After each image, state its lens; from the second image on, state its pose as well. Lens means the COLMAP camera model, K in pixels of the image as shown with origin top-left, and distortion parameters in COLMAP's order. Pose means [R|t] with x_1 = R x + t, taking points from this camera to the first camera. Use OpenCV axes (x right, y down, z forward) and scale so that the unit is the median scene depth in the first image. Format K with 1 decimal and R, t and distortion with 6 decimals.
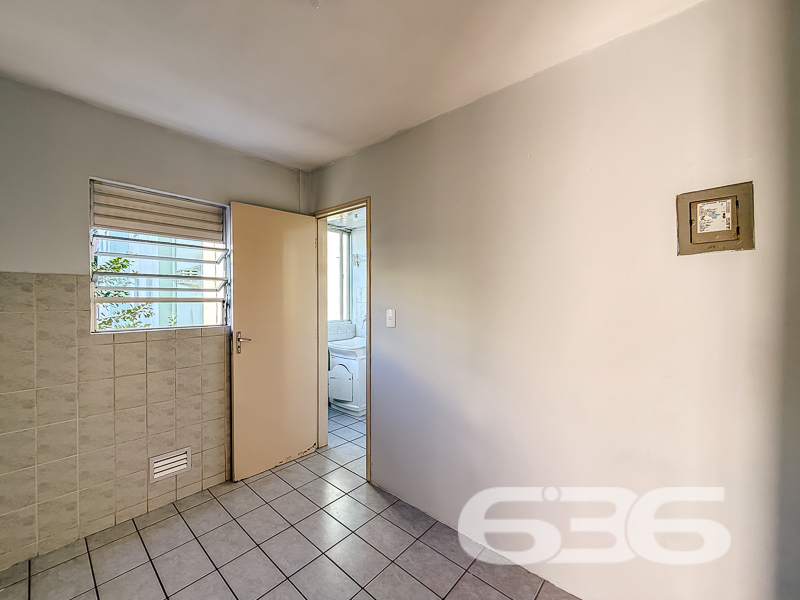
lens RADIAL K [[322.3, 0, 401.2], [0, 322.3, 299.9], [0, 0, 1]] dist [-0.000921, 0.000061]
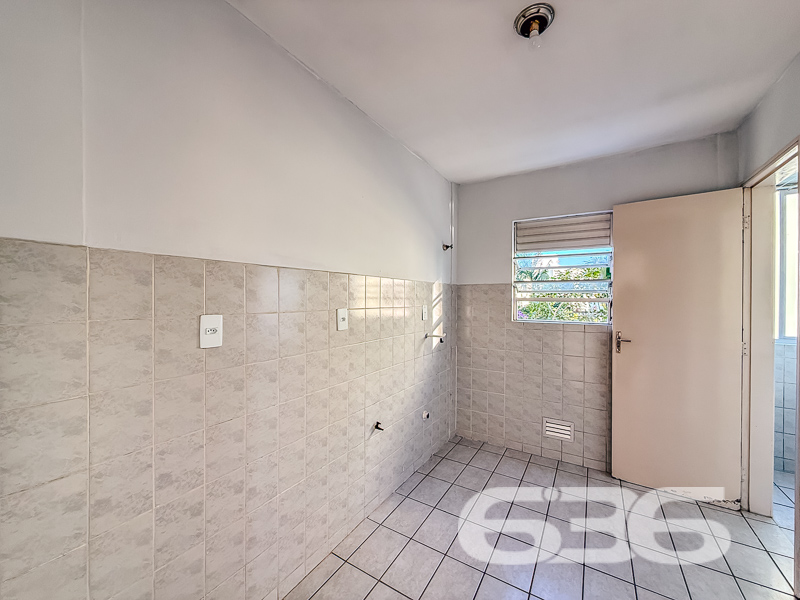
lens RADIAL K [[322.3, 0, 400.5], [0, 322.3, 298.1], [0, 0, 1]] dist [-0.000921, 0.000061]
pose [[0.176004, 0.003153, -0.984384, 0.413584], [-0.010875, 0.999940, 0.001258, -0.001341], [0.984329, 0.010484, 0.176028, 0.158068]]
